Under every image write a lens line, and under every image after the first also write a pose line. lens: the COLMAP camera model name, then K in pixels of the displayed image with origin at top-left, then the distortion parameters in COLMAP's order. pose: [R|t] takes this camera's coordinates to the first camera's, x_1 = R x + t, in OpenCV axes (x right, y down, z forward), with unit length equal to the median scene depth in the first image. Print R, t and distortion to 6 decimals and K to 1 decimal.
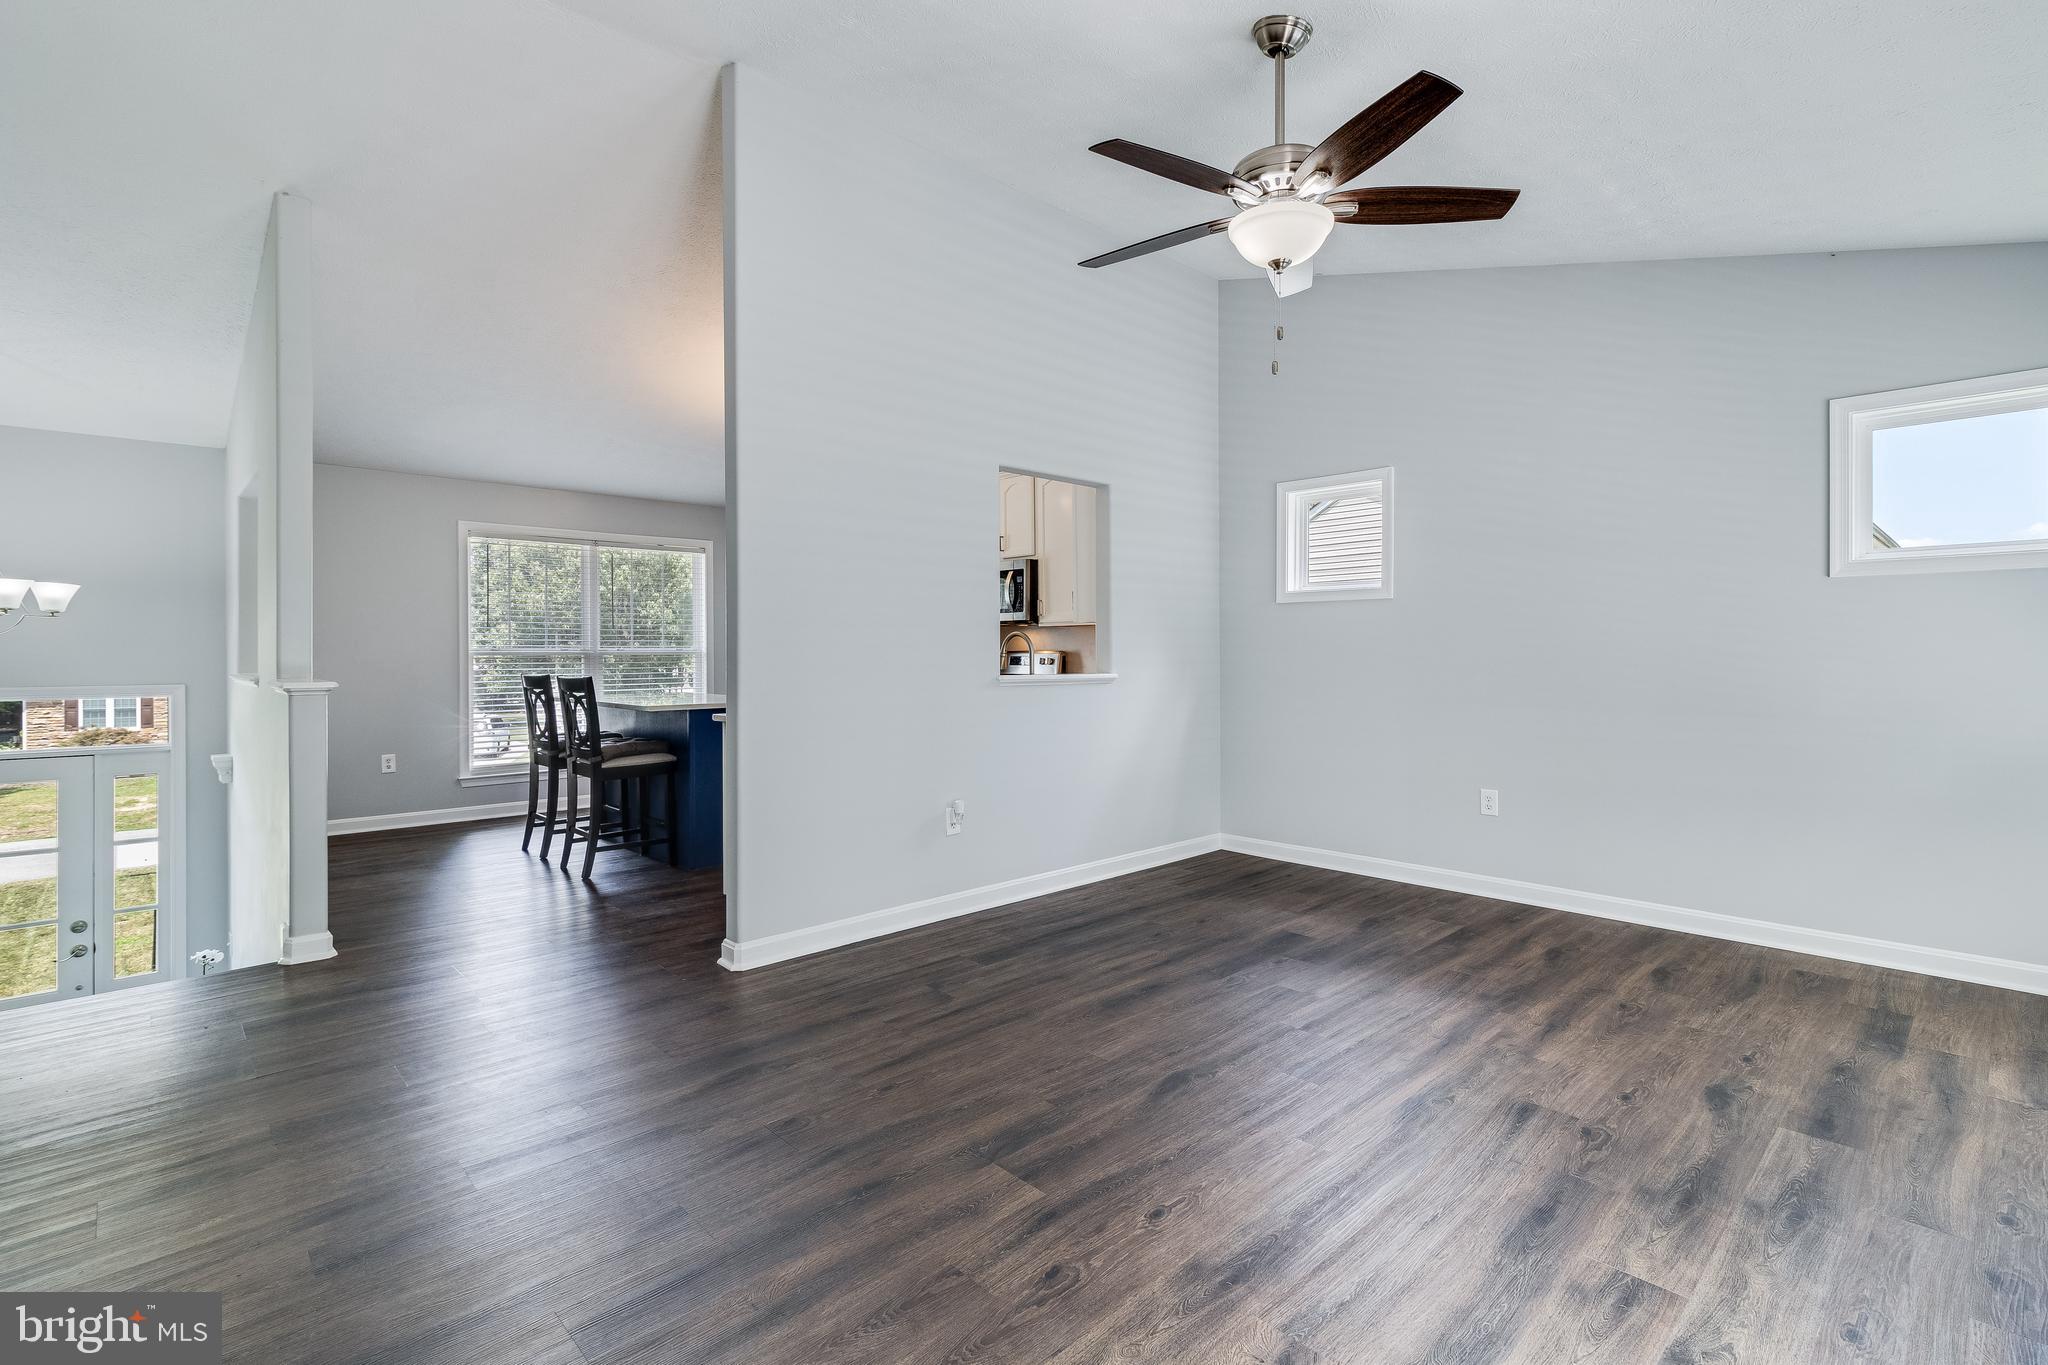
lens RADIAL K [[954.0, 0, 1030.3], [0, 954.0, 660.6], [0, 0, 1]] dist [0.002445, -0.000841]
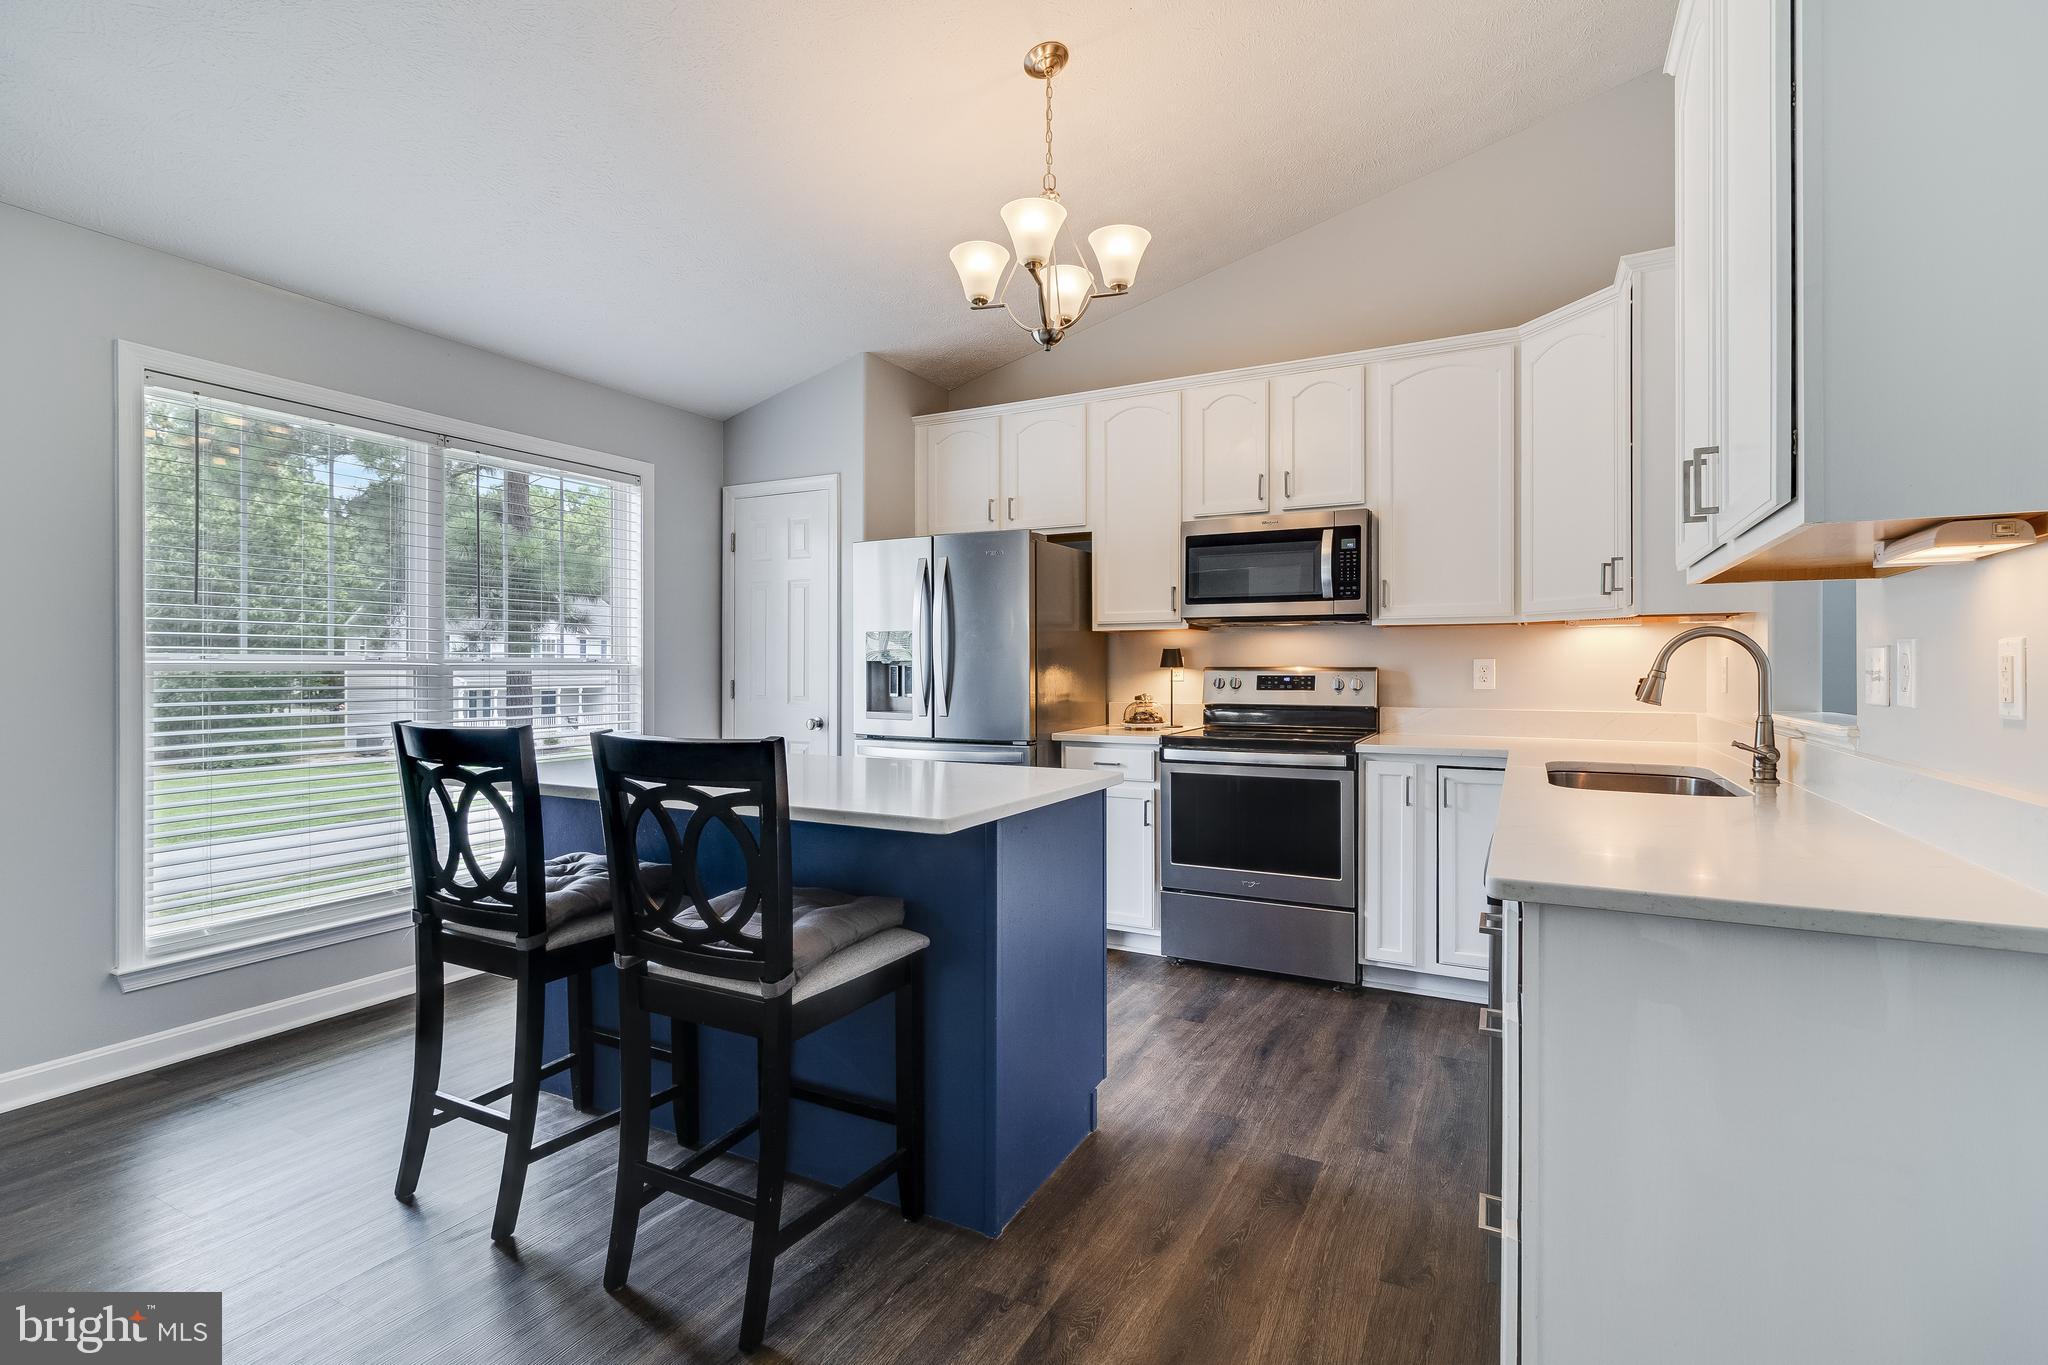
lens RADIAL K [[954.0, 0, 1051.2], [0, 954.0, 674.0], [0, 0, 1]] dist [0.002445, -0.000841]
pose [[0.950813, -0.000426, 0.309766, -0.775189], [-0.003593, 0.999917, 0.012404, -0.028605], [-0.309746, -0.012907, 0.950732, 1.095908]]
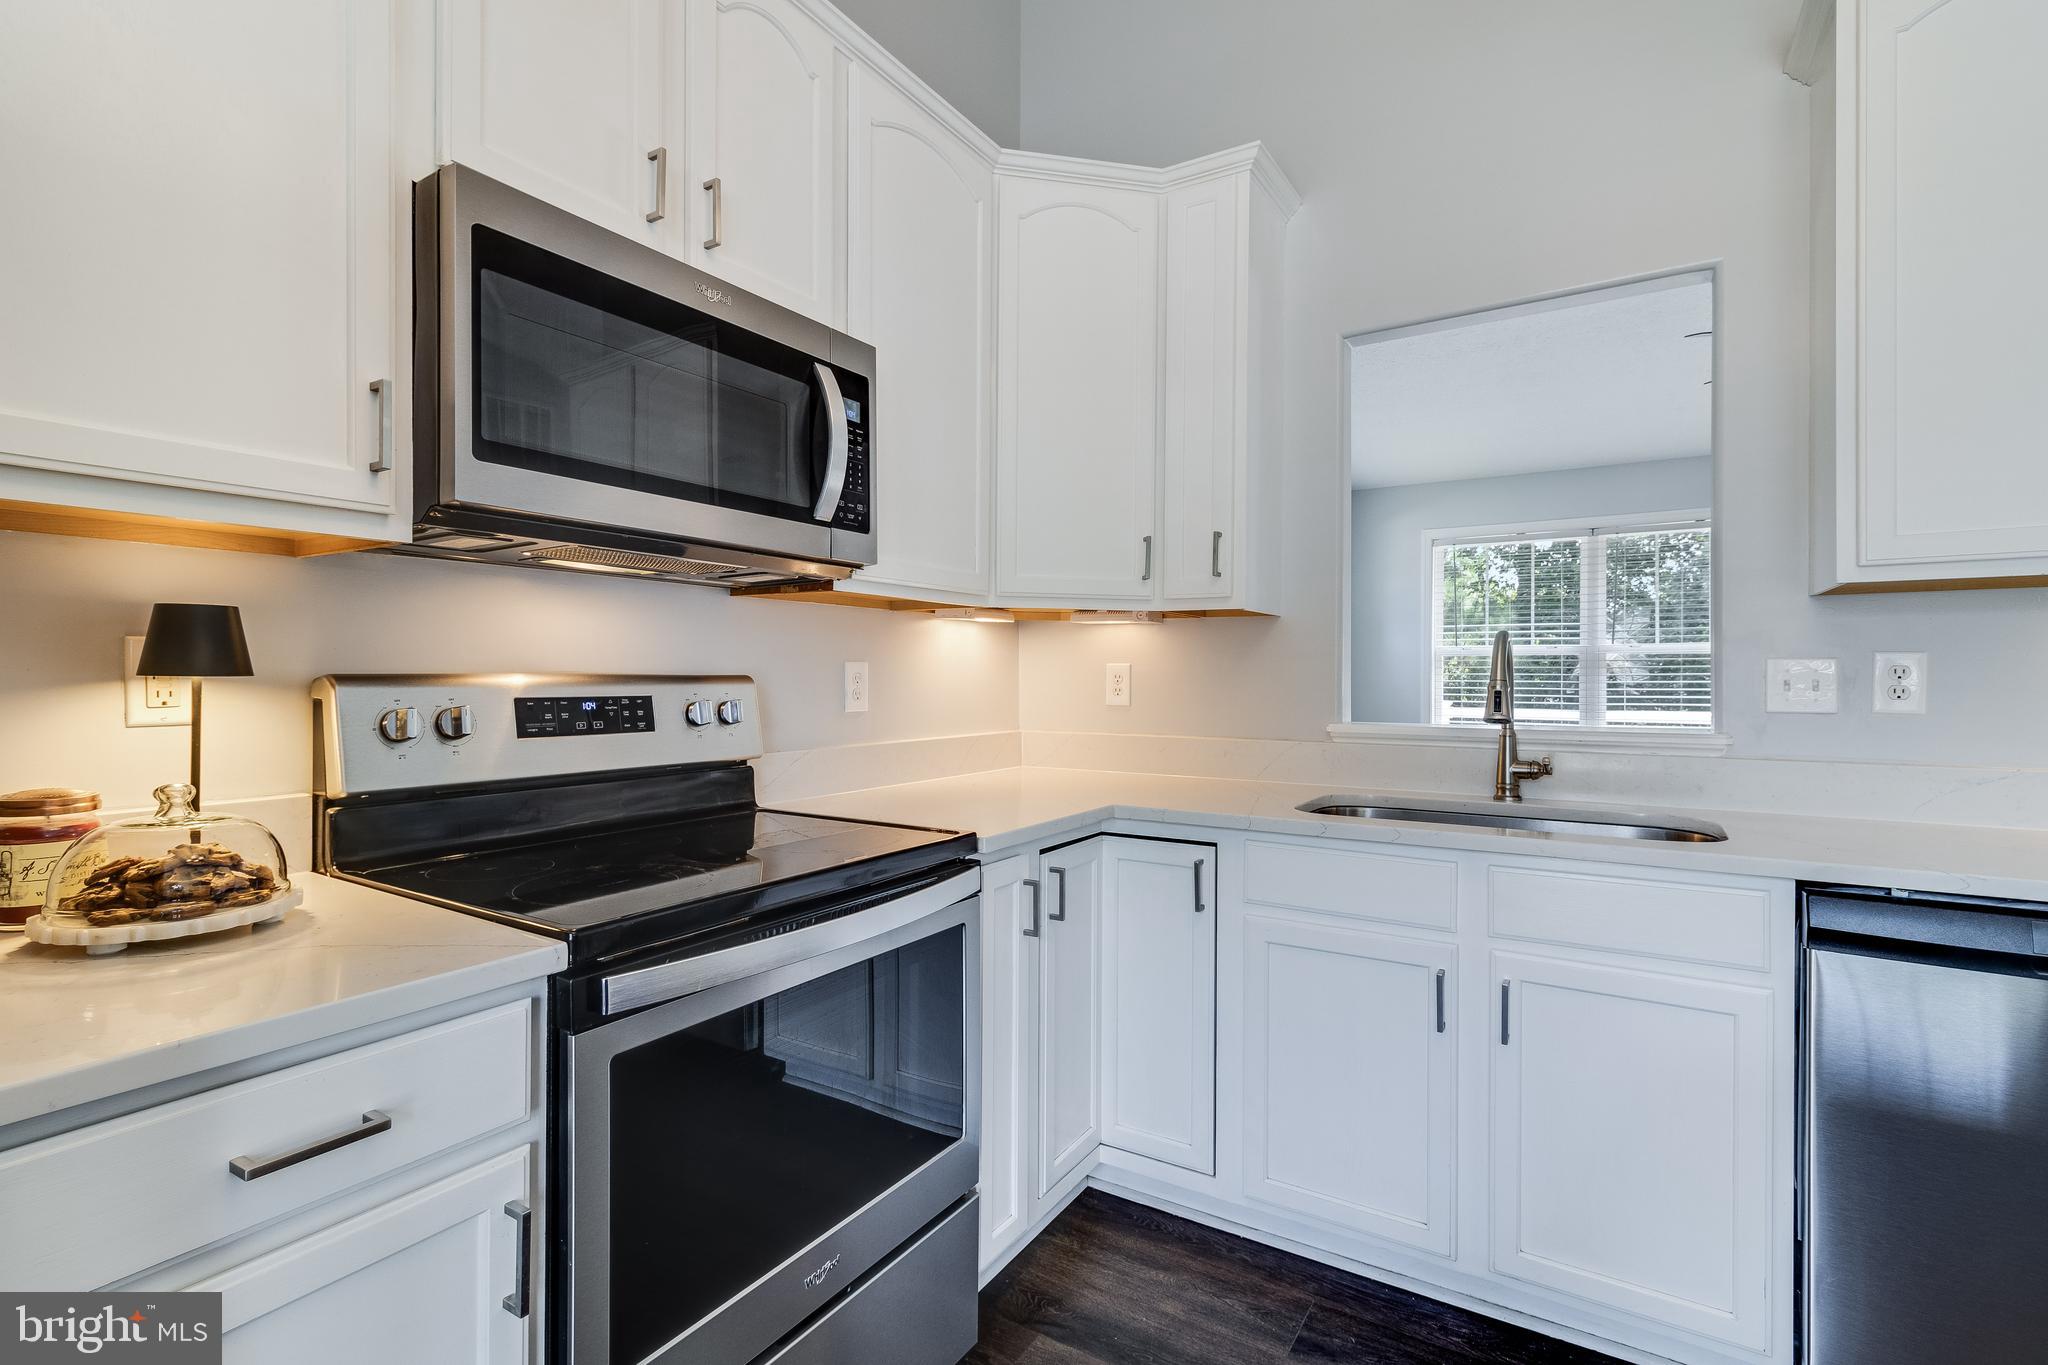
lens RADIAL K [[954.0, 0, 1025.4], [0, 954.0, 681.9], [0, 0, 1]] dist [0.002445, -0.000841]
pose [[-0.241332, -0.002398, 0.970440, -0.607899], [-0.006286, 0.999980, 0.000908, -0.020830], [-0.970422, -0.005881, -0.241342, 2.171893]]
